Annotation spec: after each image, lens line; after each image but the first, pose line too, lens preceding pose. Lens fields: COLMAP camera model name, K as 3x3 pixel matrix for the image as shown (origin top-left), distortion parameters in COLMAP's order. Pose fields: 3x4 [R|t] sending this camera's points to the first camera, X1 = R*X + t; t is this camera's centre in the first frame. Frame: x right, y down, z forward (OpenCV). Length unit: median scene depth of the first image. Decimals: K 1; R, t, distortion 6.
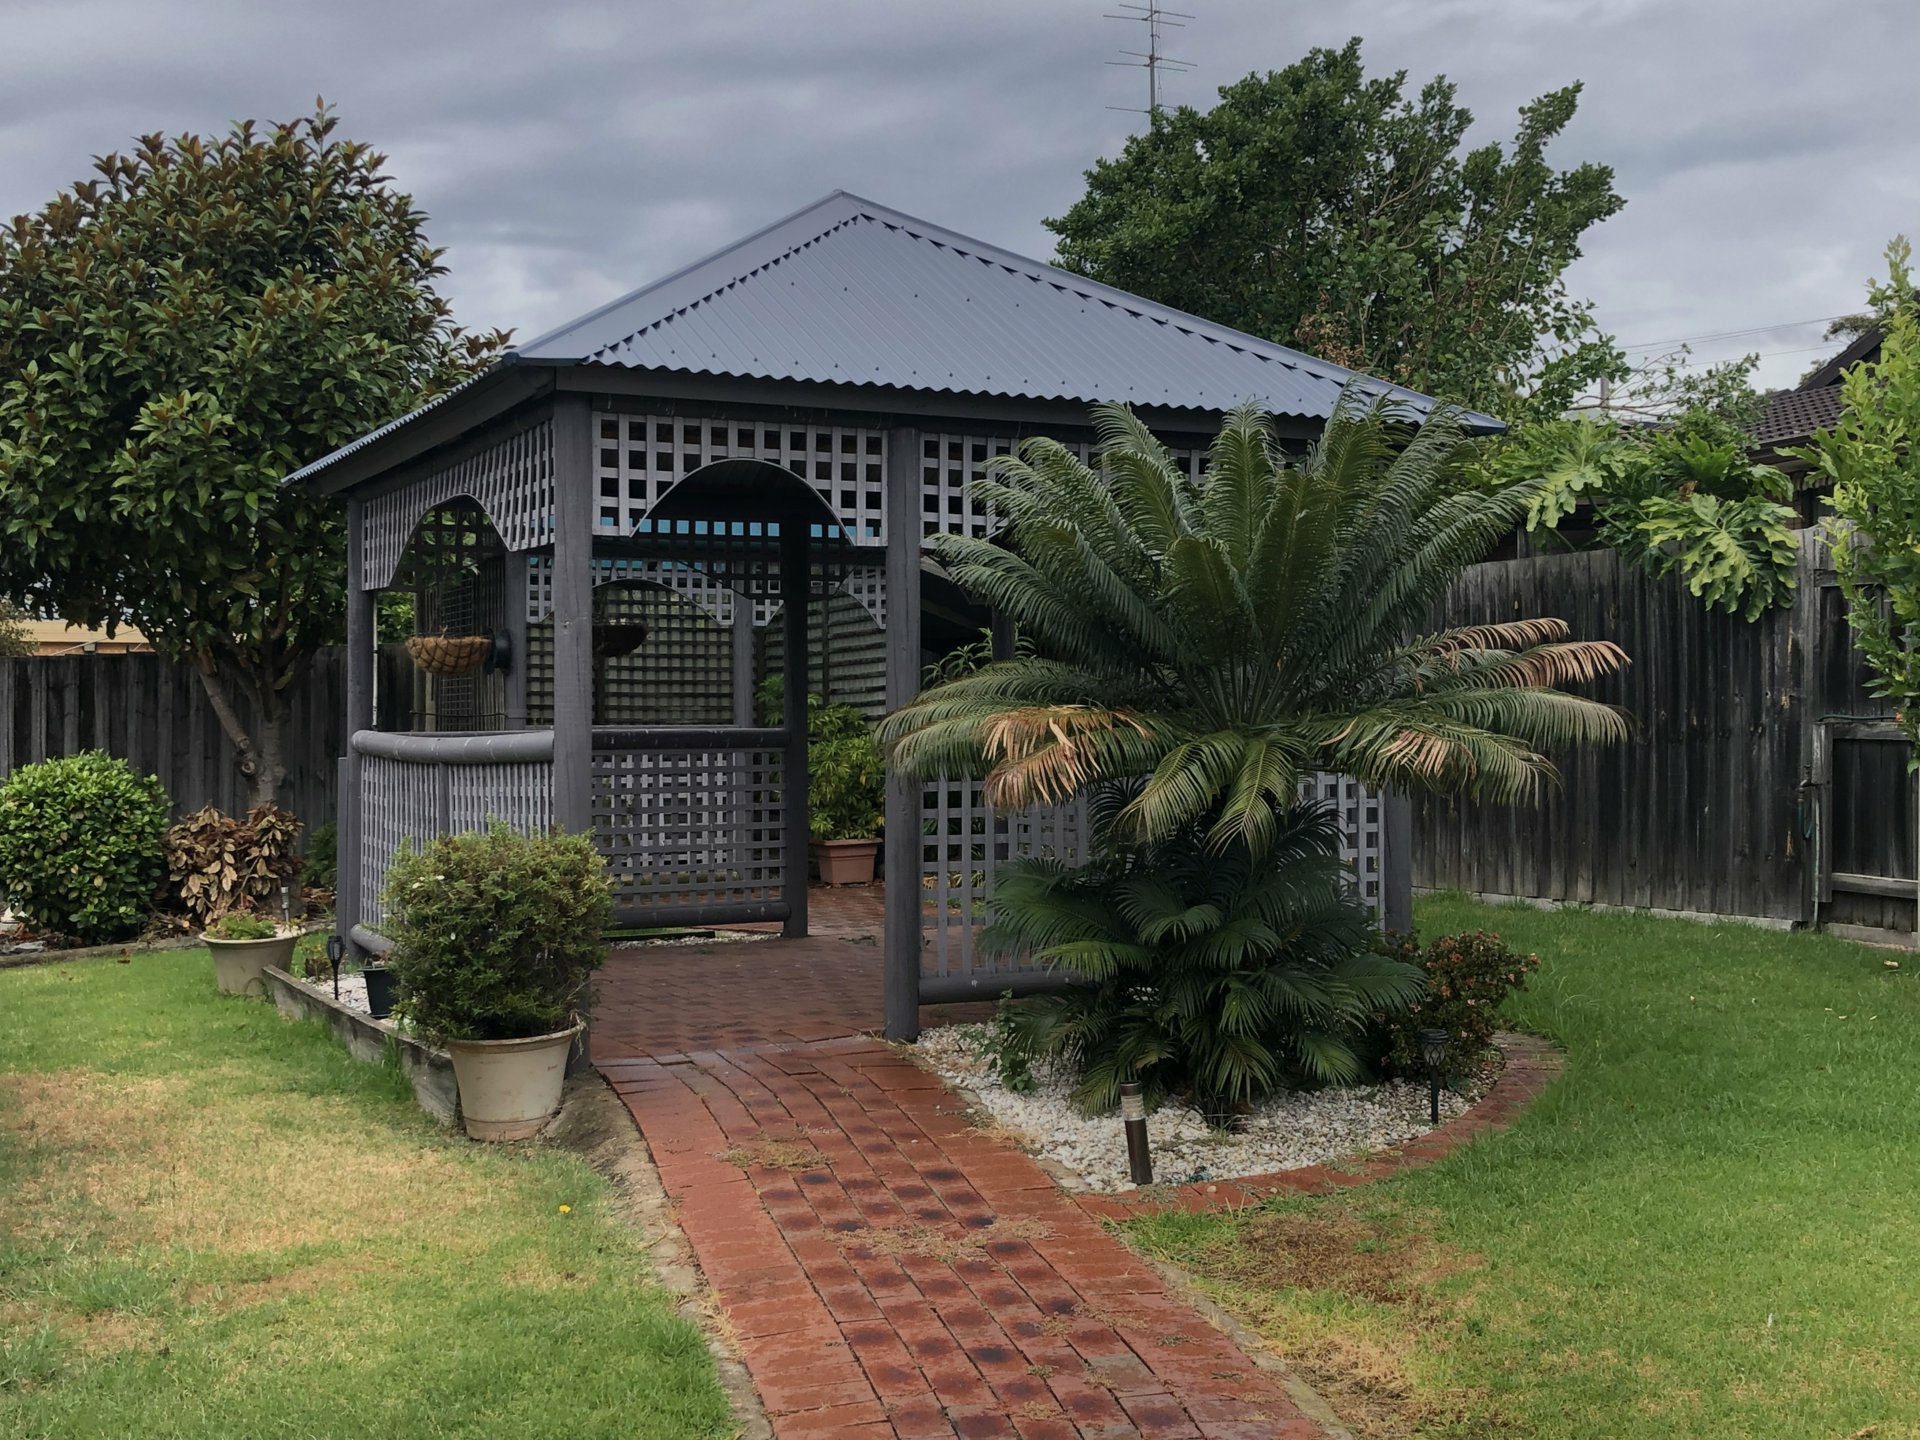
lens RADIAL K [[2245.5, 0, 960.0], [0, 2245.5, 720.0], [0, 0, 1]] dist [0.204875, -0.636426]
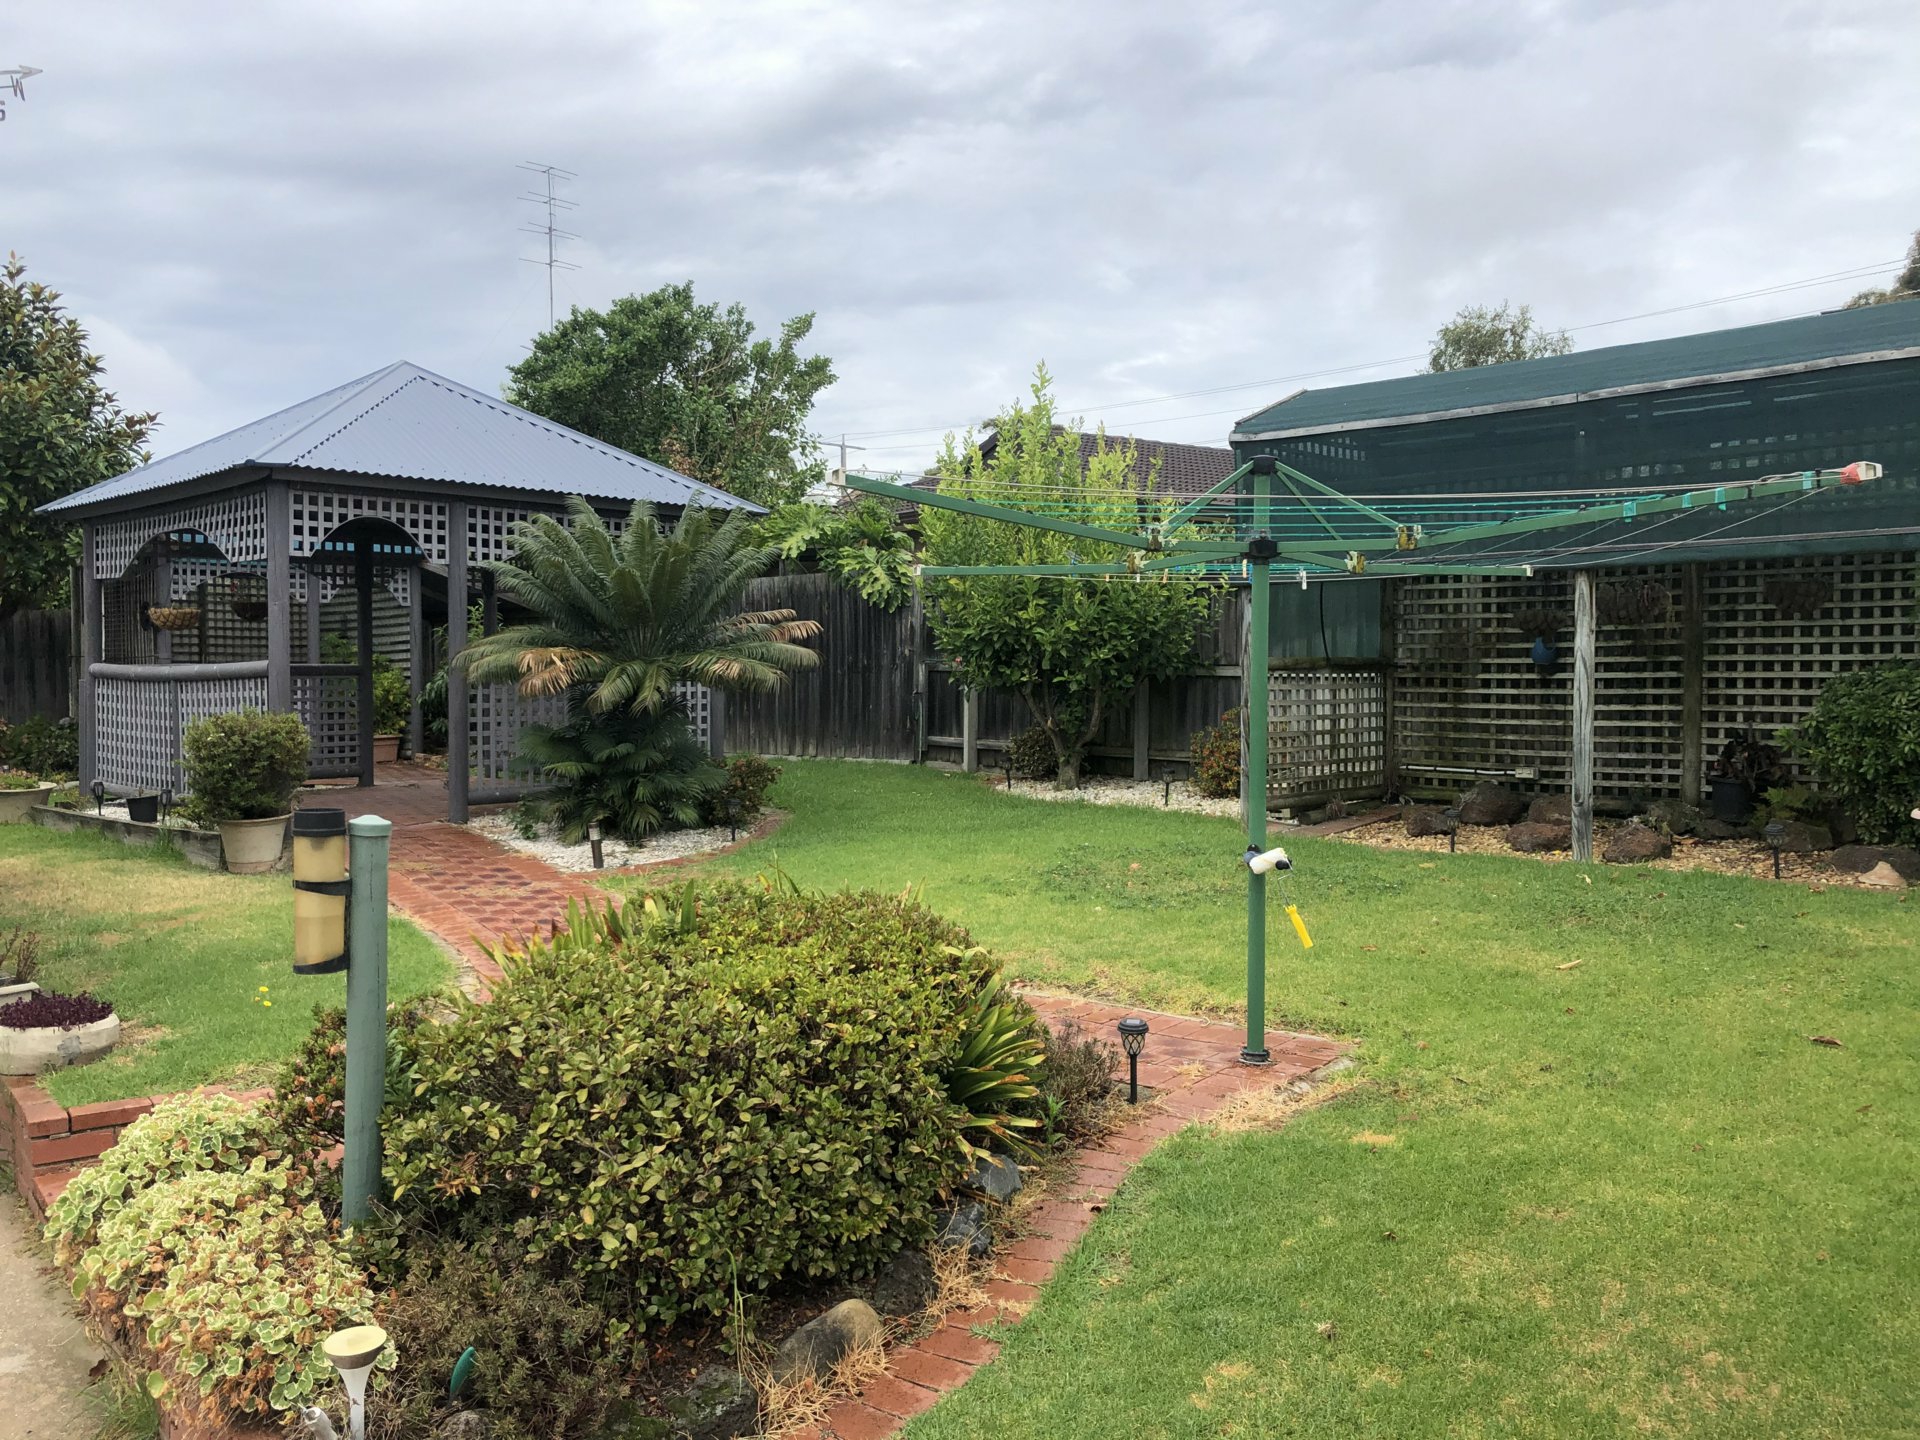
lens RADIAL K [[1557.3, 0, 963.7], [0, 1557.3, 700.1], [0, 0, 1]] dist [0.084077, -0.271082]
pose [[0.939526, -0.003075, 0.342464, -0.078014], [-0.003114, 0.999842, 0.017523, 0.012647], [-0.342464, -0.017530, 0.939367, -0.390706]]
